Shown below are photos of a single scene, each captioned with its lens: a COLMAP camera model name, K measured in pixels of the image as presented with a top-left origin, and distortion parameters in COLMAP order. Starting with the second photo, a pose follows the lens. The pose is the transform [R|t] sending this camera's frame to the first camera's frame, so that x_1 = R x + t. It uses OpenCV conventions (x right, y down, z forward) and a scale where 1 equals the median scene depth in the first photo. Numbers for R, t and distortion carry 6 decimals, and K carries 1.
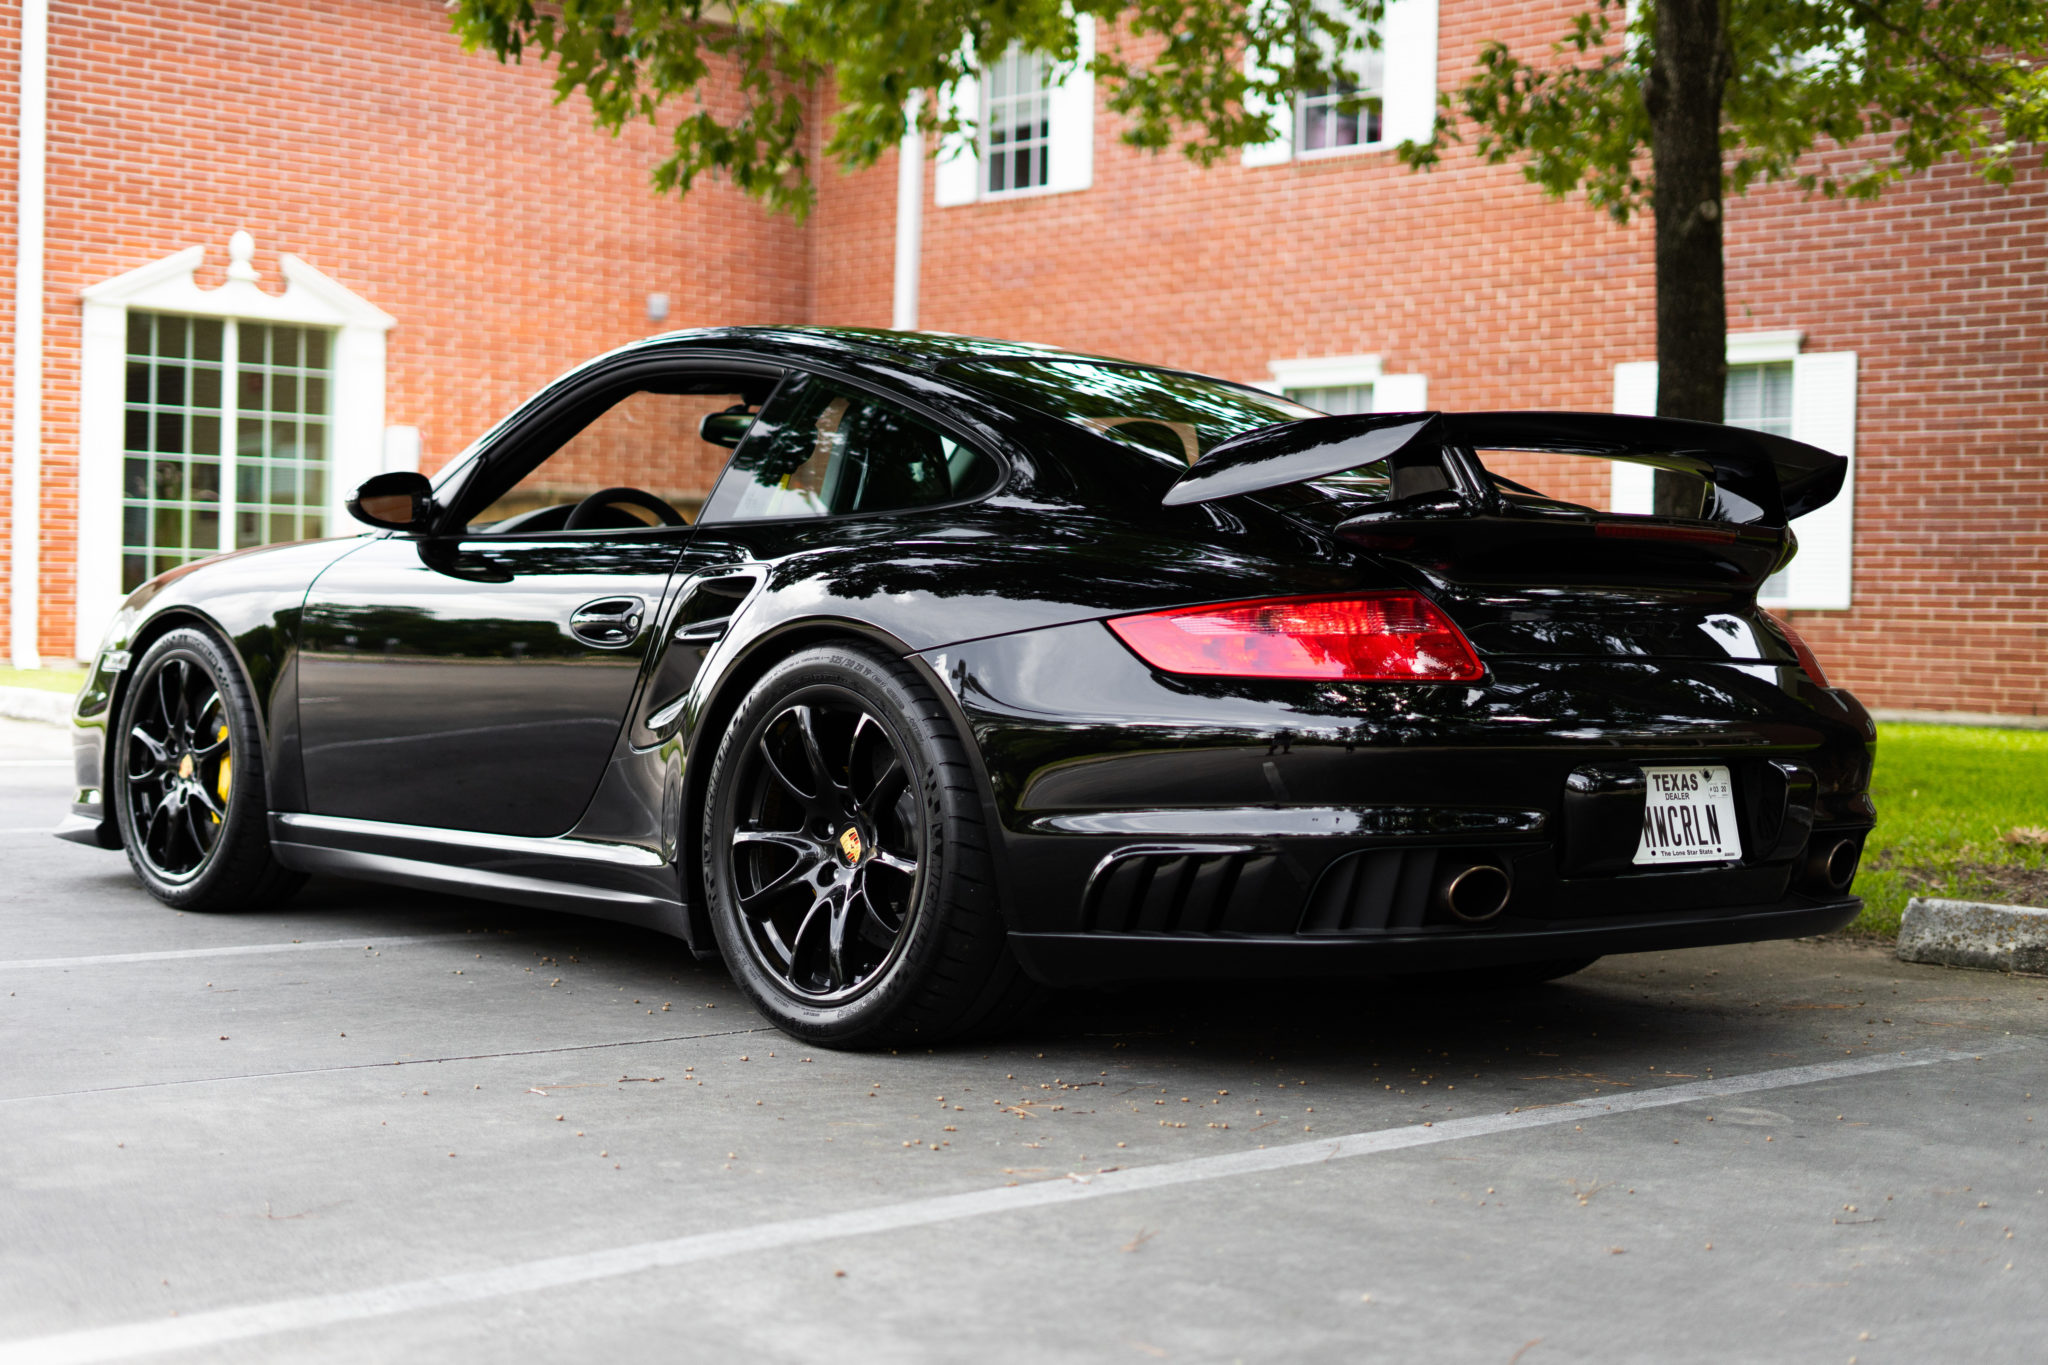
lens RADIAL K [[2969.6, 0, 1024.0], [0, 2969.6, 682.5], [0, 0, 1]] dist [0.003505, -0.075278]
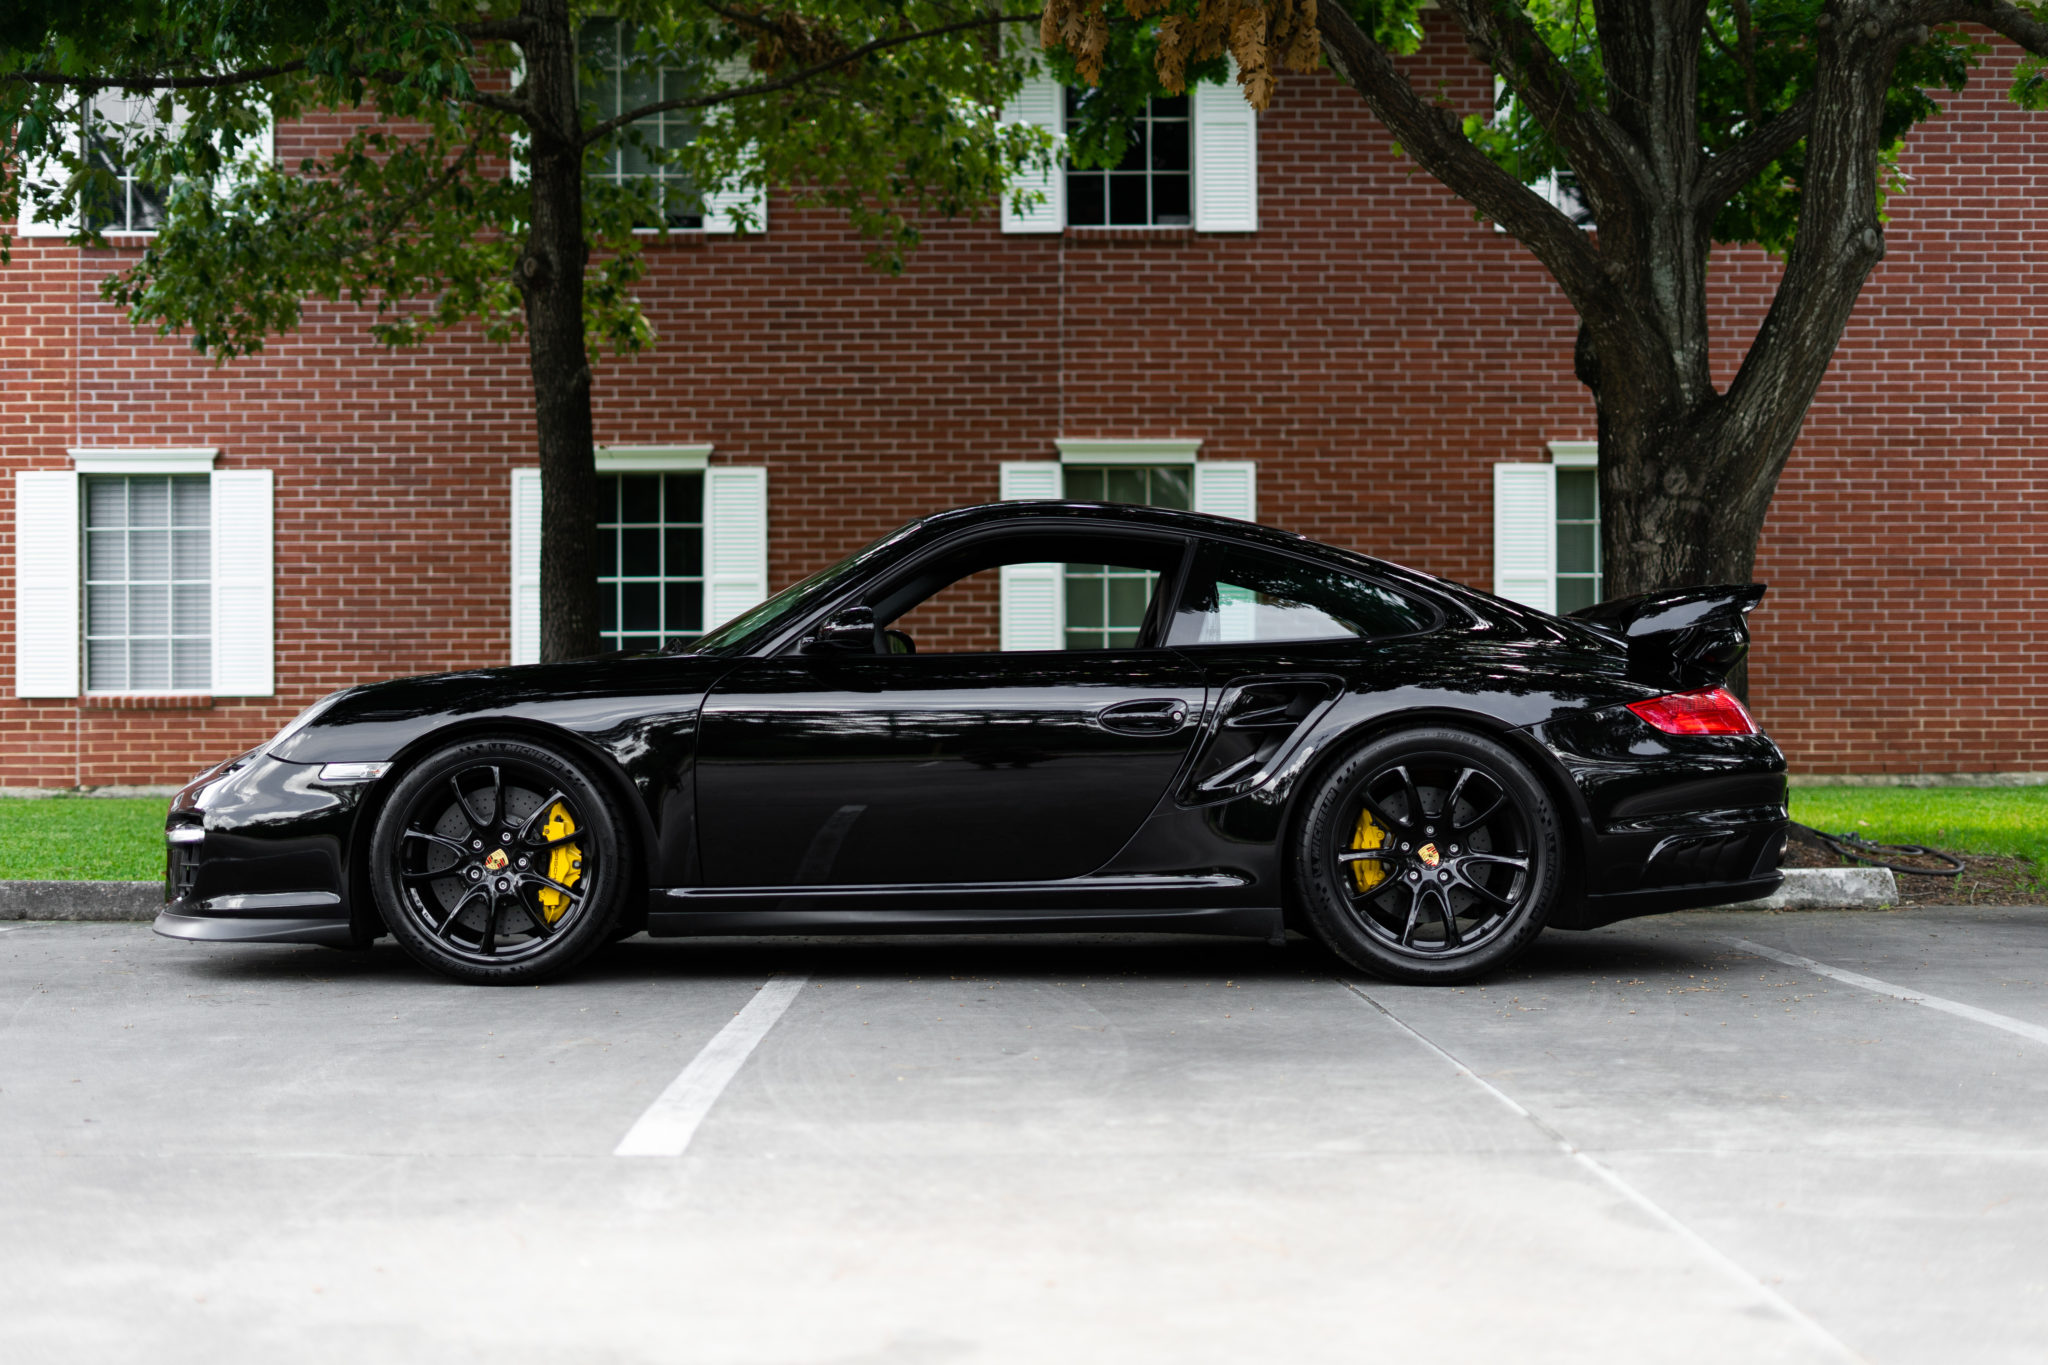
lens RADIAL K [[2969.6, 0, 1024.0], [0, 2969.6, 682.5], [0, 0, 1]] dist [0.003505, -0.075278]
pose [[0.669223, -0.018972, 0.742819, -0.377996], [0.039377, 0.999175, -0.009956, -0.007856], [-0.742017, 0.035912, 0.669418, 0.032863]]
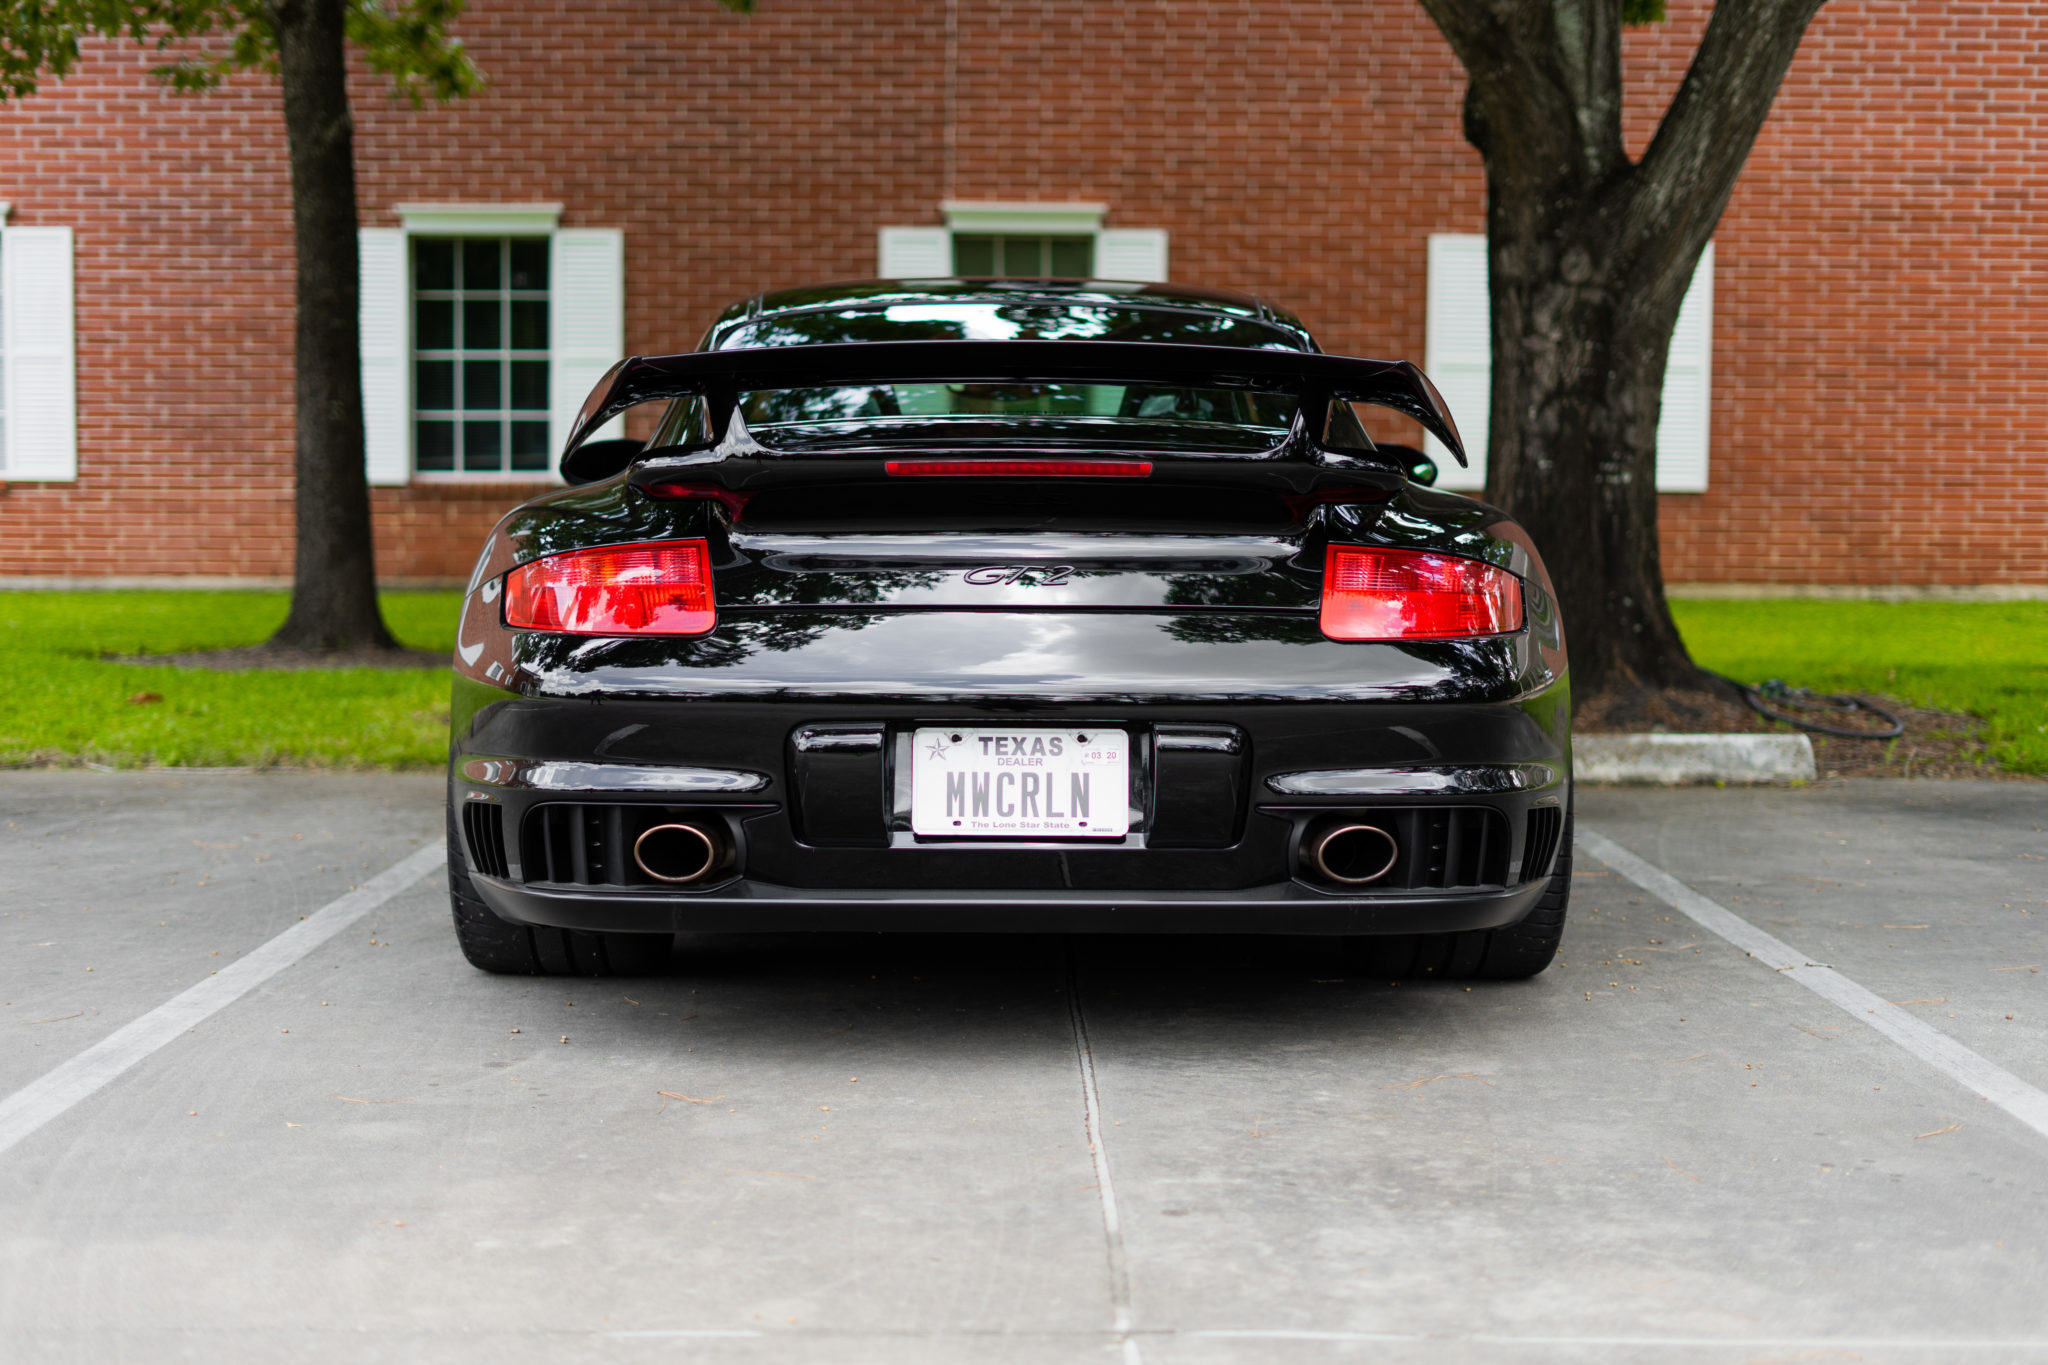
lens RADIAL K [[3016.2, 0, 1024.0], [0, 3016.2, 682.5], [0, 0, 1]] dist [-0.020456, 0.047481]
pose [[0.669966, -0.068508, 0.739224, -0.280191], [0.027704, 0.997347, 0.067321, -0.016516], [-0.741874, -0.024623, 0.670087, 0.063177]]
